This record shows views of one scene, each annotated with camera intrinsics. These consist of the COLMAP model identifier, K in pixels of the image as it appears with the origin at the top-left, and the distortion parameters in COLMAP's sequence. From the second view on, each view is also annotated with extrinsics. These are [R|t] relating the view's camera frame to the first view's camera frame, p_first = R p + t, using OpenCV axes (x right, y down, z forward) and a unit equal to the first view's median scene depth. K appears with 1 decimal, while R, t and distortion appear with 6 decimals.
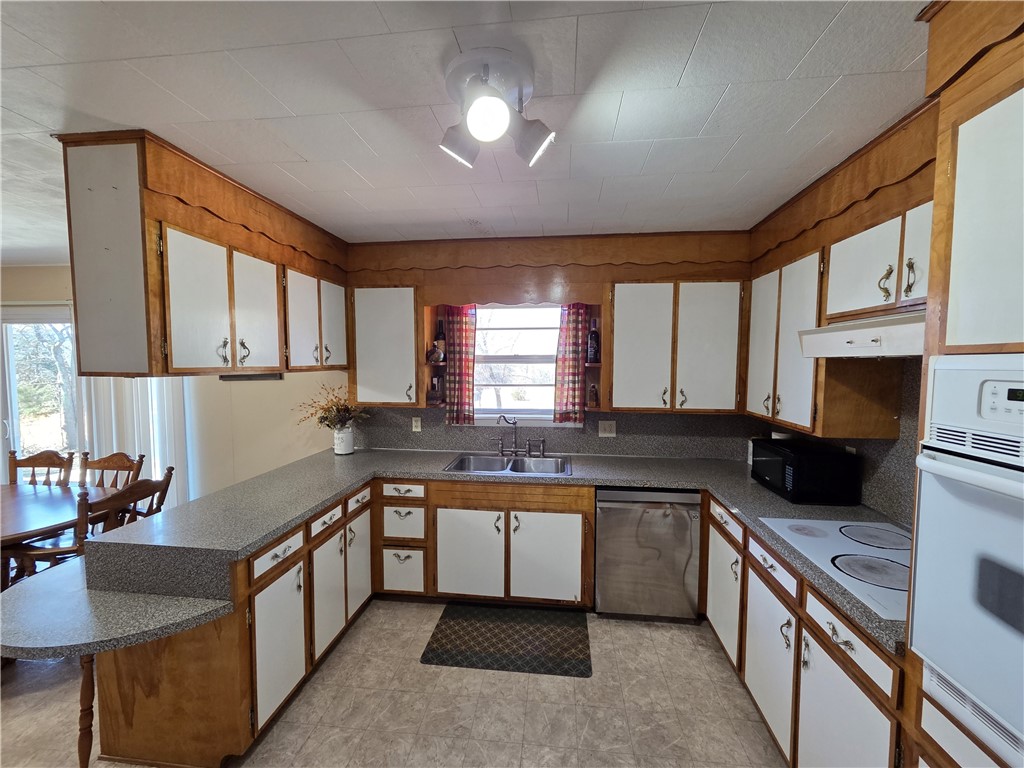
lens RADIAL K [[419.1, 0, 518.3], [0, 419.1, 385.7], [0, 0, 1]] dist [-0.000457, 0.000754]
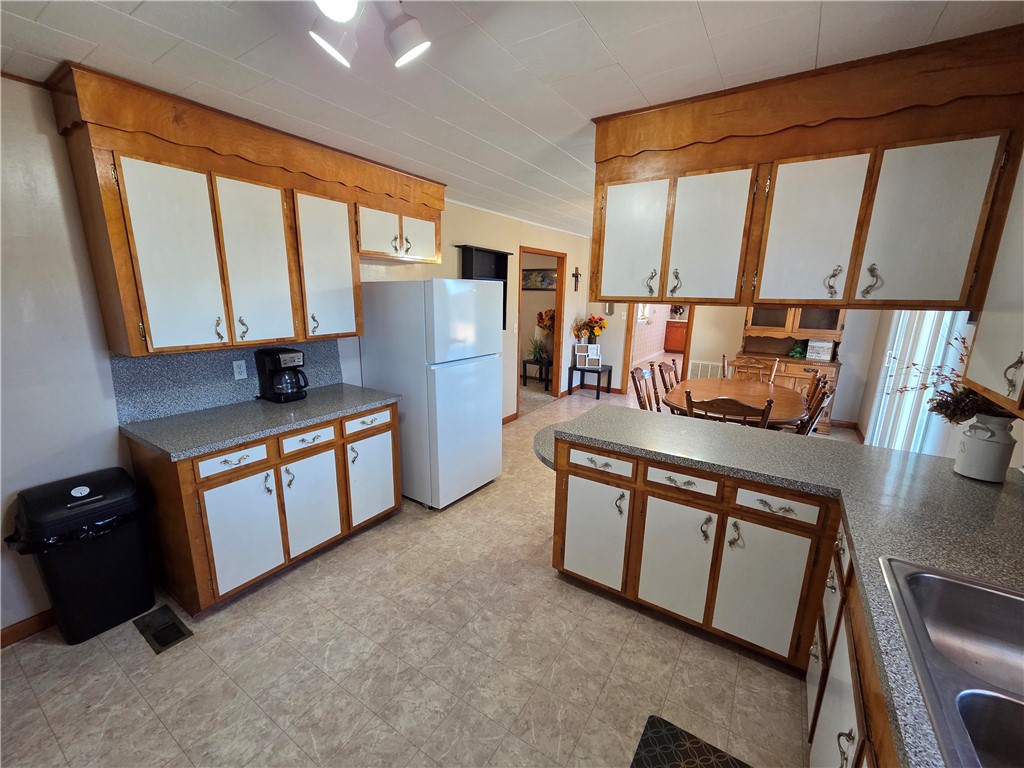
lens RADIAL K [[419.1, 0, 508.4], [0, 419.1, 388.1], [0, 0, 1]] dist [-0.000457, 0.000754]
pose [[-0.449320, 0.193848, -0.872086, 0.466200], [-0.067598, 0.965999, 0.249551, -0.059787], [0.890810, 0.171080, -0.420939, 1.148729]]
